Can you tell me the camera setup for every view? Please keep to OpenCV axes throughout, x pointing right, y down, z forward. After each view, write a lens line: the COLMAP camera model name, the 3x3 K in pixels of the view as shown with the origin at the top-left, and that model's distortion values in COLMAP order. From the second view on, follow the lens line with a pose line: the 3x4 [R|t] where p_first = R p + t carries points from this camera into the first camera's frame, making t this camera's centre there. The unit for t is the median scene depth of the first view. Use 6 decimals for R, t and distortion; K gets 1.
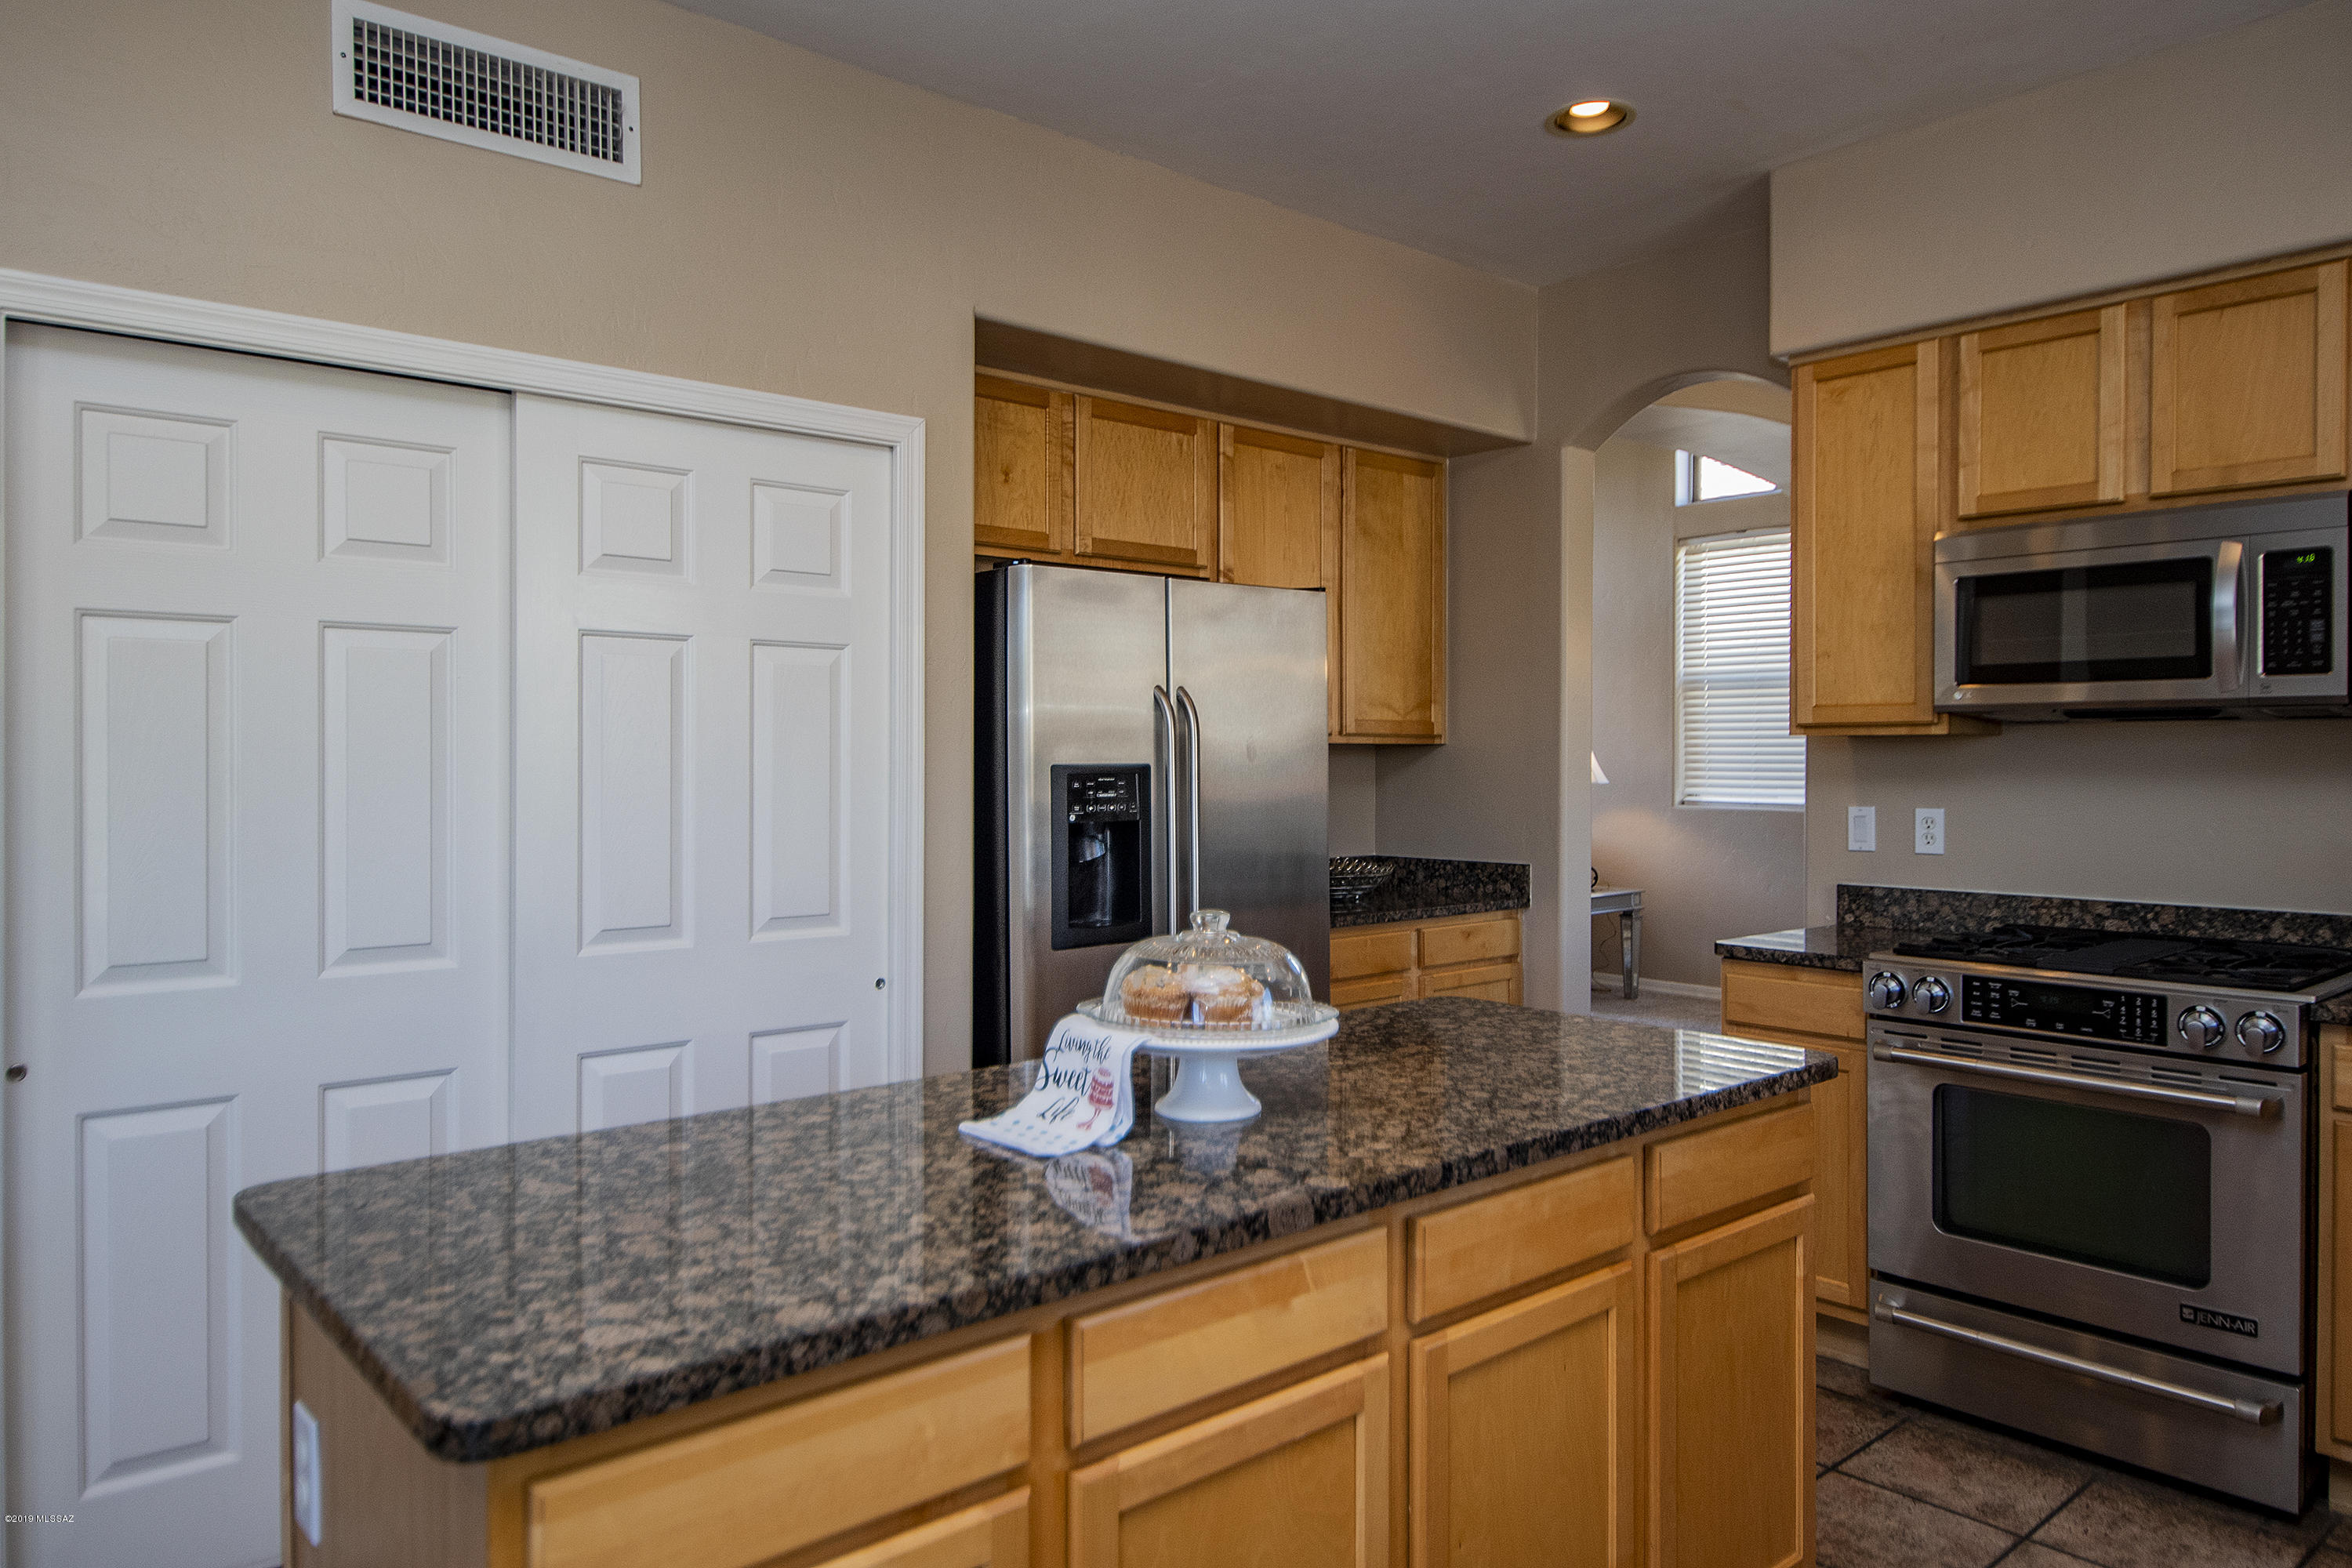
lens RADIAL K [[1541.8, 0, 1197.8], [0, 1541.8, 774.0], [0, 0, 1]] dist [0.011726, -0.009771]
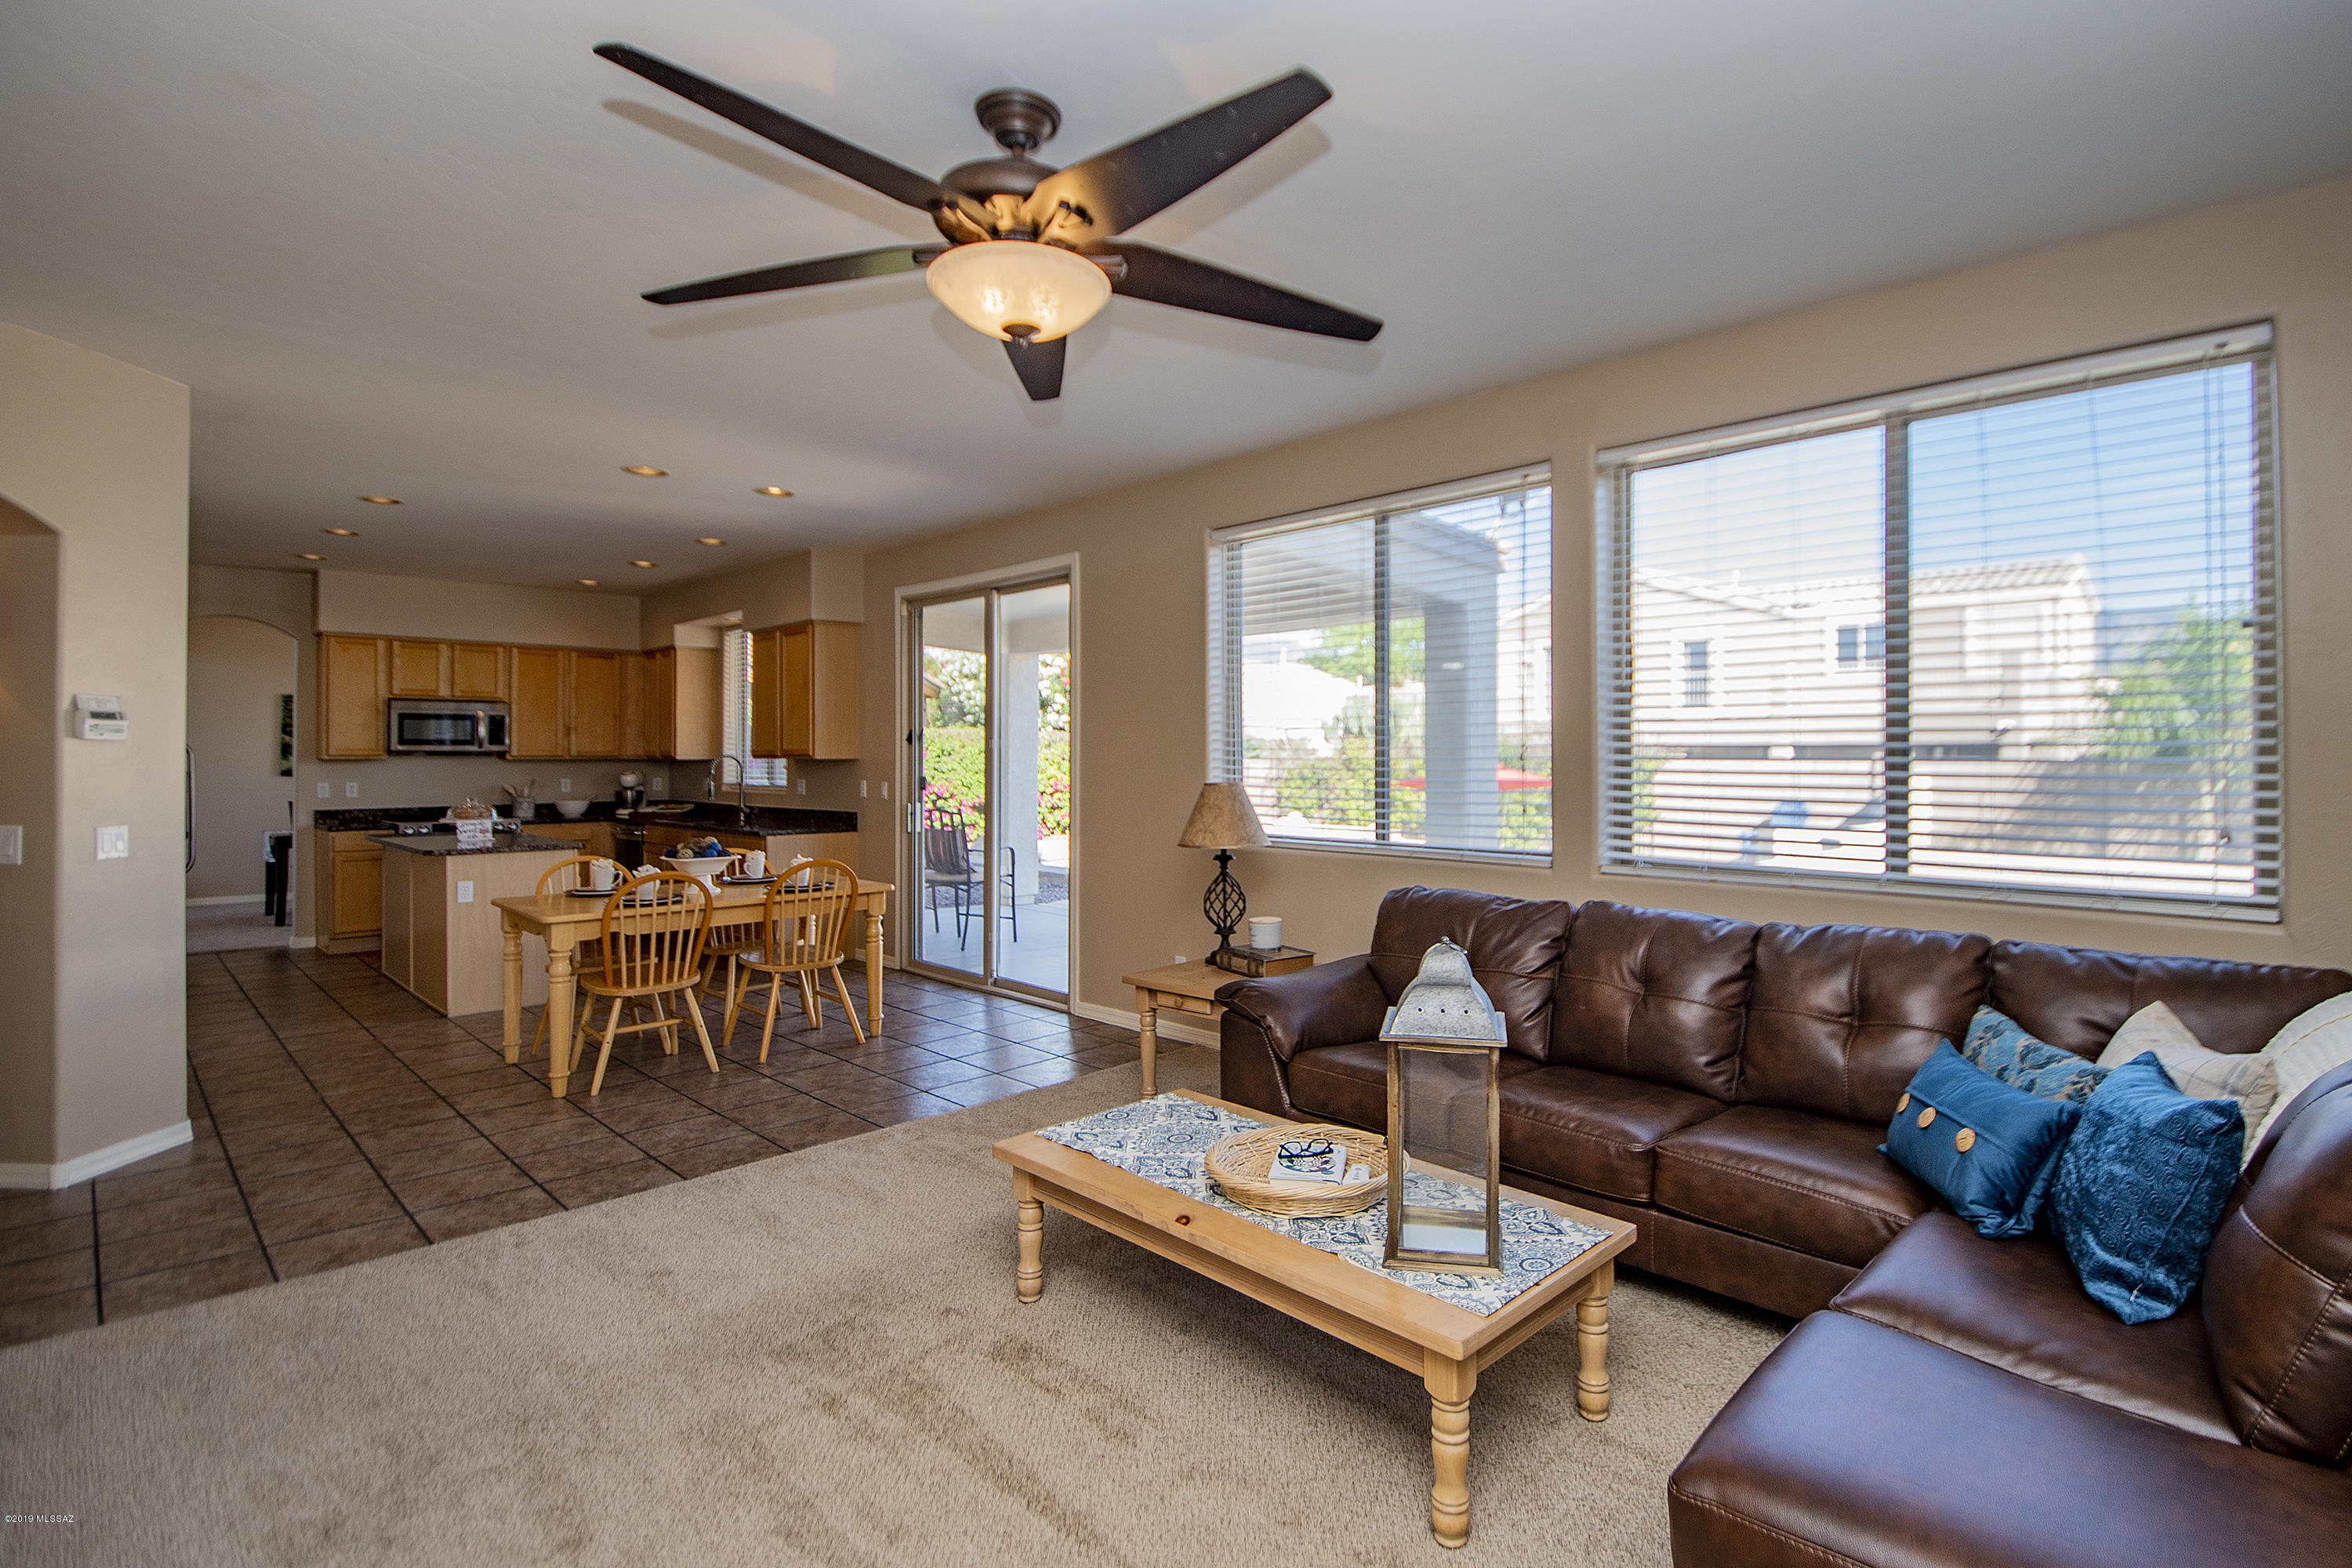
lens RADIAL K [[1142.3, 0, 1293.2], [0, 1142.3, 754.8], [0, 0, 1]] dist [-0.006800, -0.002042]
pose [[-0.093612, 0.002240, 0.995606, -2.200715], [0.013983, 0.999902, -0.000934, -0.004743], [-0.995511, 0.013834, -0.093634, -0.735362]]
